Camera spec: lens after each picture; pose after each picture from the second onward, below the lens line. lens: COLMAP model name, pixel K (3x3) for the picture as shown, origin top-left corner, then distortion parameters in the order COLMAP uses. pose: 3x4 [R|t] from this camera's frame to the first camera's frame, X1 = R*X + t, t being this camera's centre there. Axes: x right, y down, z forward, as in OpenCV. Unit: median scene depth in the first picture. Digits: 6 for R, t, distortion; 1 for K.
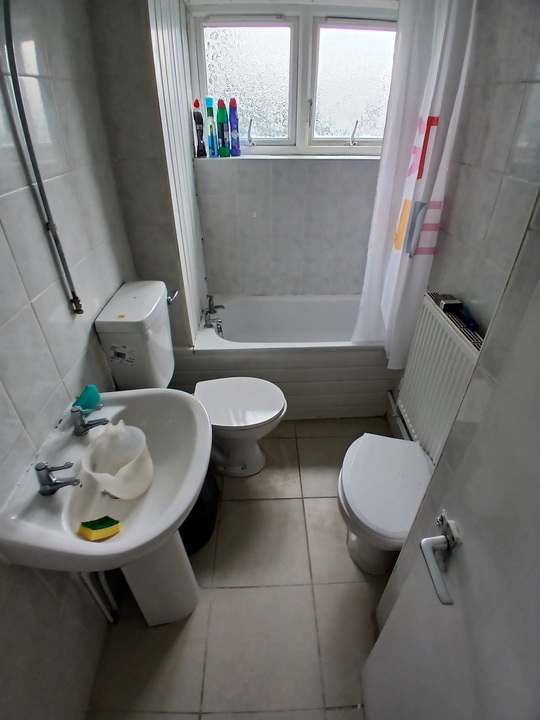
lens RADIAL K [[359.5, 0, 270.0], [0, 359.5, 360.0], [0, 0, 1]] dist [-0.001368, -0.041798]
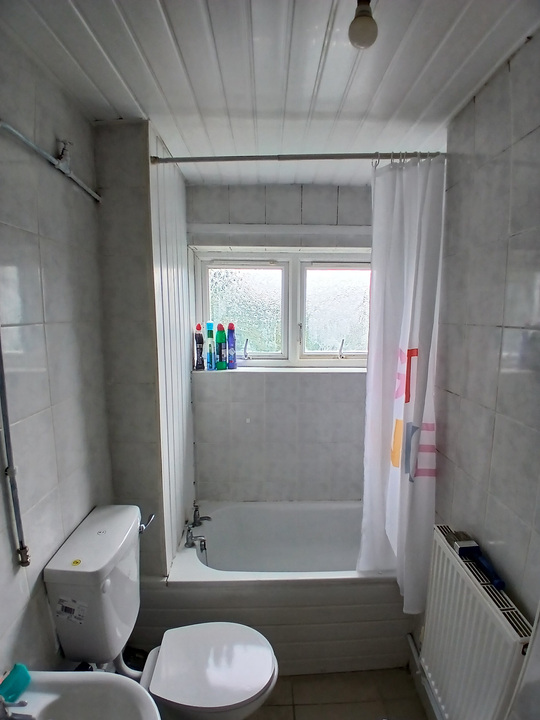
lens RADIAL K [[360.8, 0, 270.0], [0, 360.8, 360.0], [0, 0, 1]] dist [0.000667, -0.043989]
pose [[0.999960, 0.006496, -0.006108, 0.029132], [-0.008567, 0.889950, -0.455977, -0.119262], [0.002474, 0.456011, 0.889970, 0.031389]]
